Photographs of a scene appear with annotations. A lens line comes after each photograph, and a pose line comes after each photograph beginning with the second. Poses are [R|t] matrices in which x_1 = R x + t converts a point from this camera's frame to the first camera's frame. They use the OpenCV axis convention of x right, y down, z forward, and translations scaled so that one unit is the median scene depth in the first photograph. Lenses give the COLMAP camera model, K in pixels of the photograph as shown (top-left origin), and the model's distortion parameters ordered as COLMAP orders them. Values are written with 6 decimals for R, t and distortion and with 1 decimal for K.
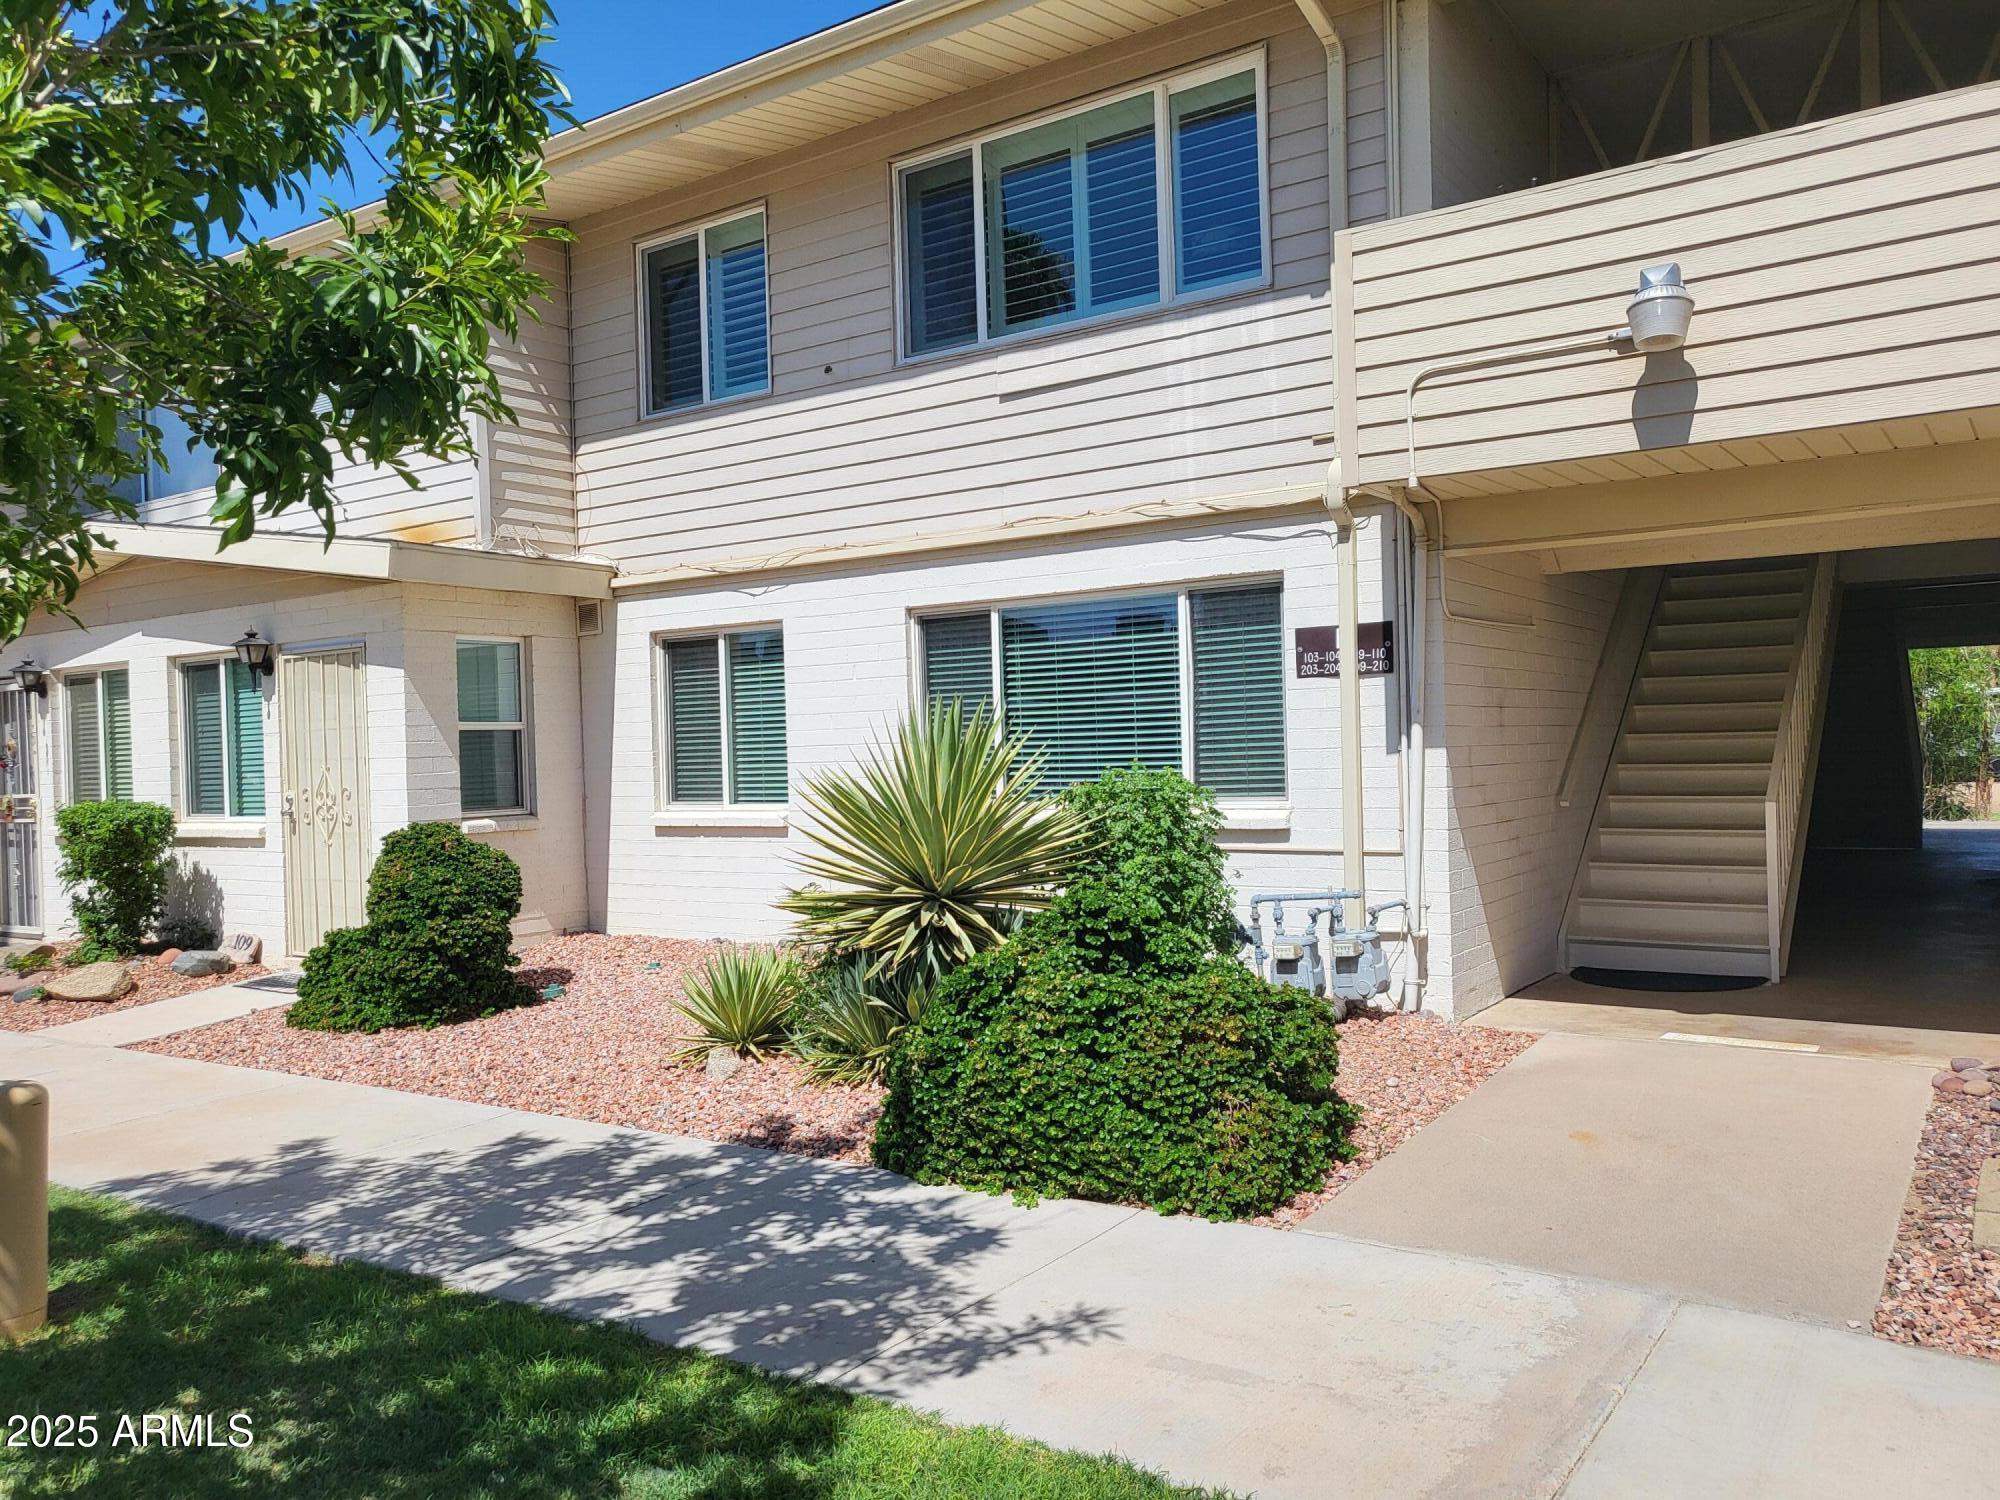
lens RADIAL K [[1504.6, 0, 1000.0], [0, 1504.6, 750.0], [0, 0, 1]] dist [-0.010294, 0.067973]
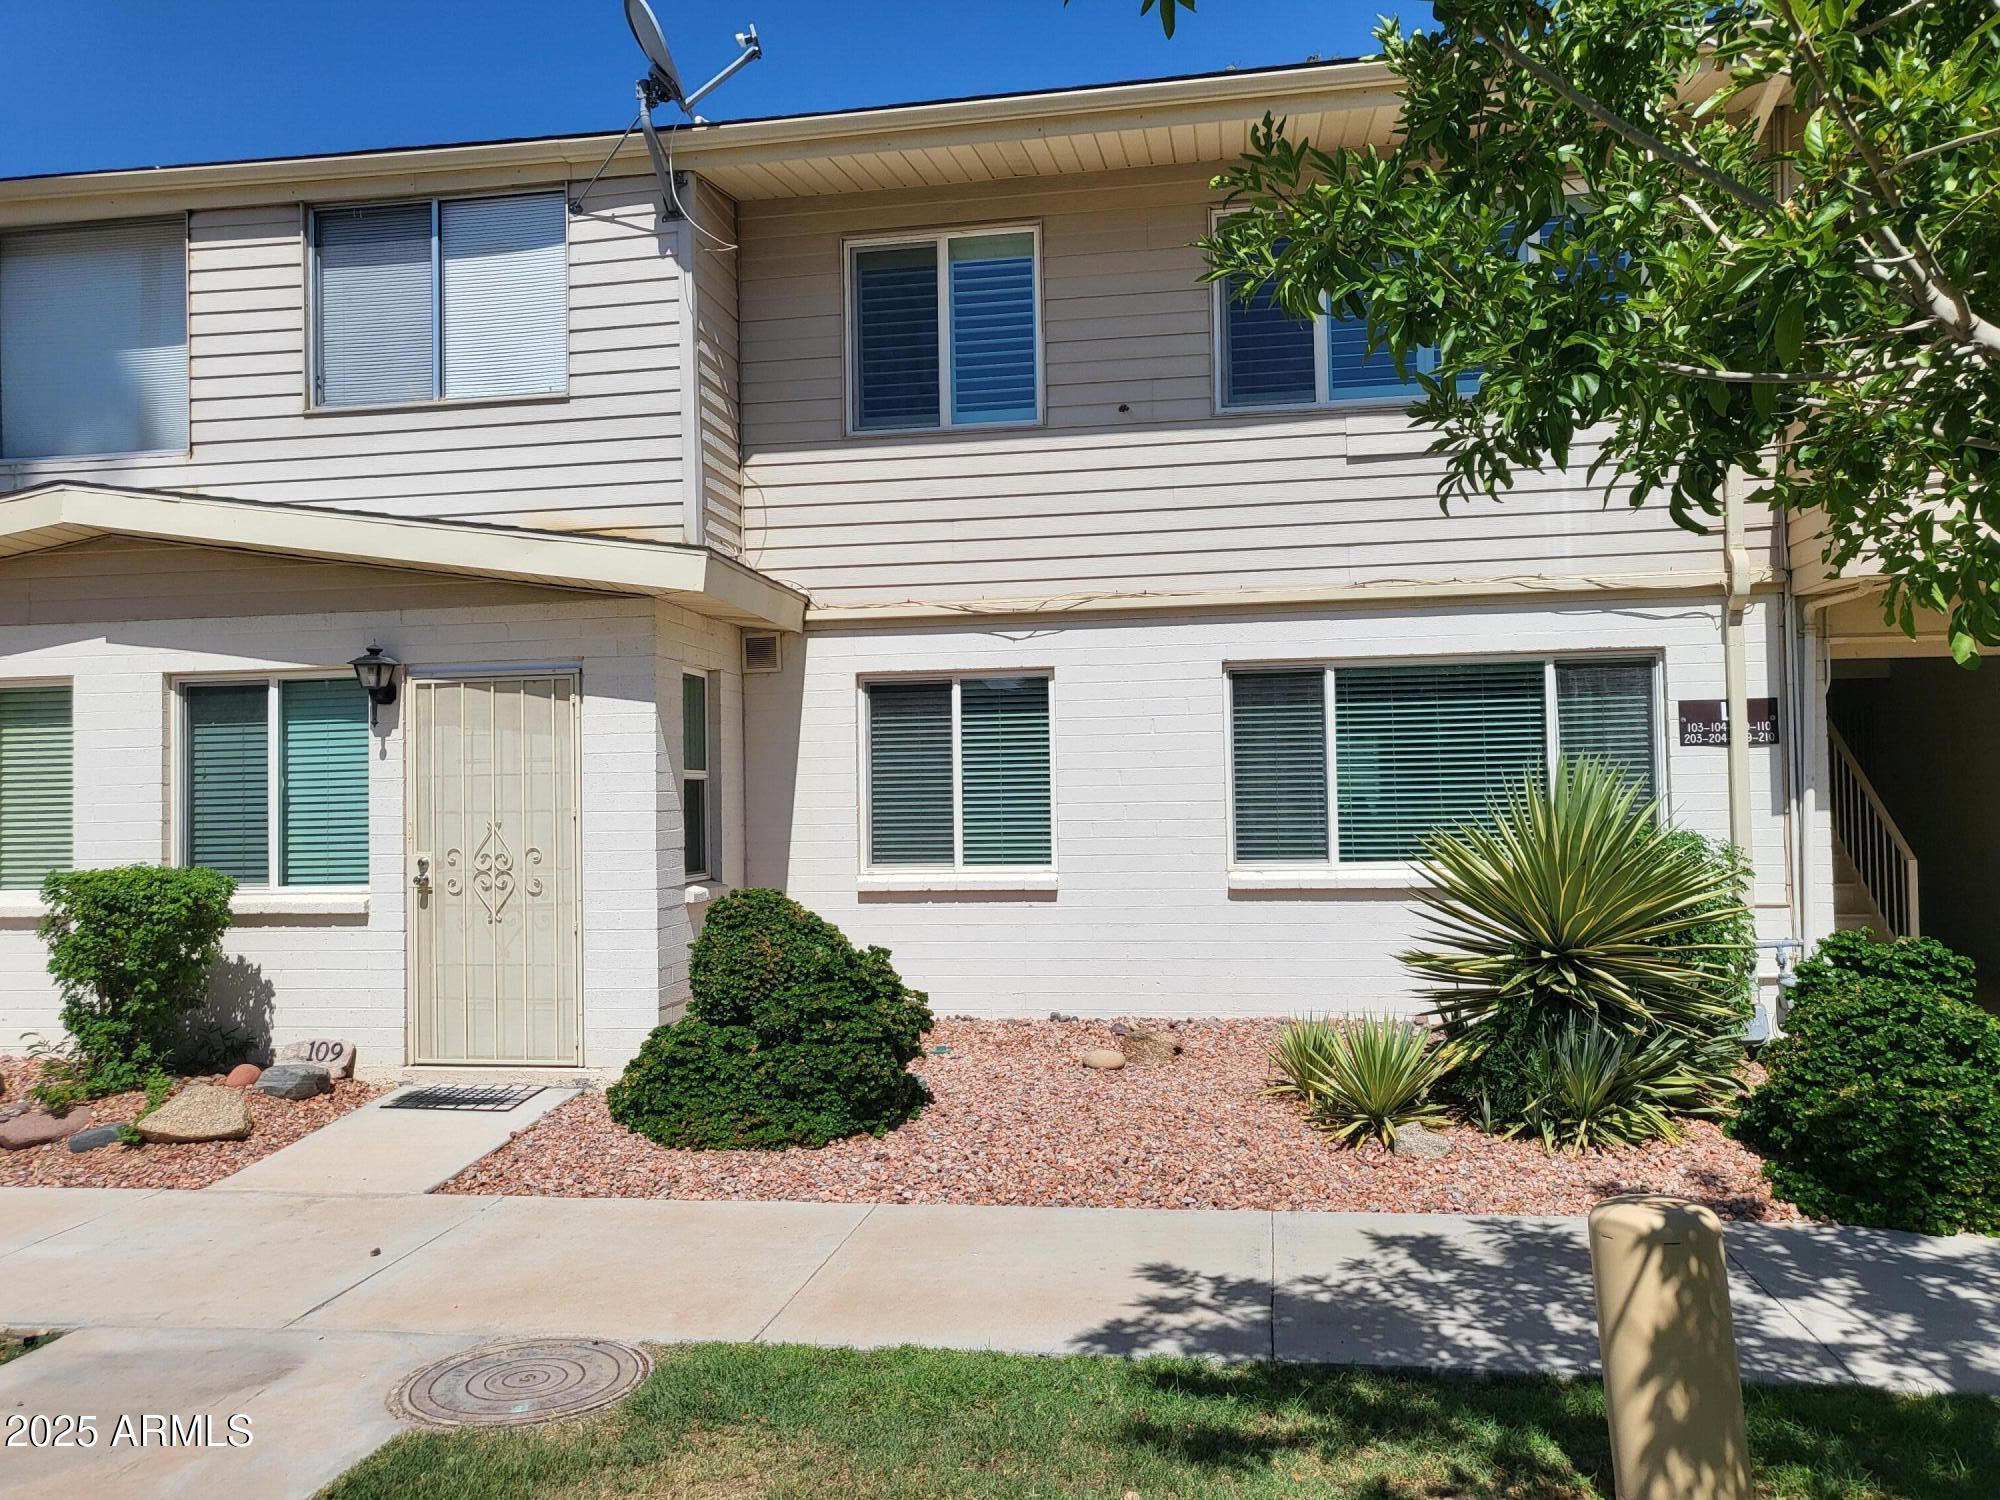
lens RADIAL K [[1504.6, 0, 1000.0], [0, 1504.6, 750.0], [0, 0, 1]] dist [-0.010294, 0.067973]
pose [[0.906700, 0.027174, 0.420899, -0.718519], [-0.009005, 0.998942, -0.045095, 0.009108], [-0.421679, 0.037097, 0.905986, 0.218860]]
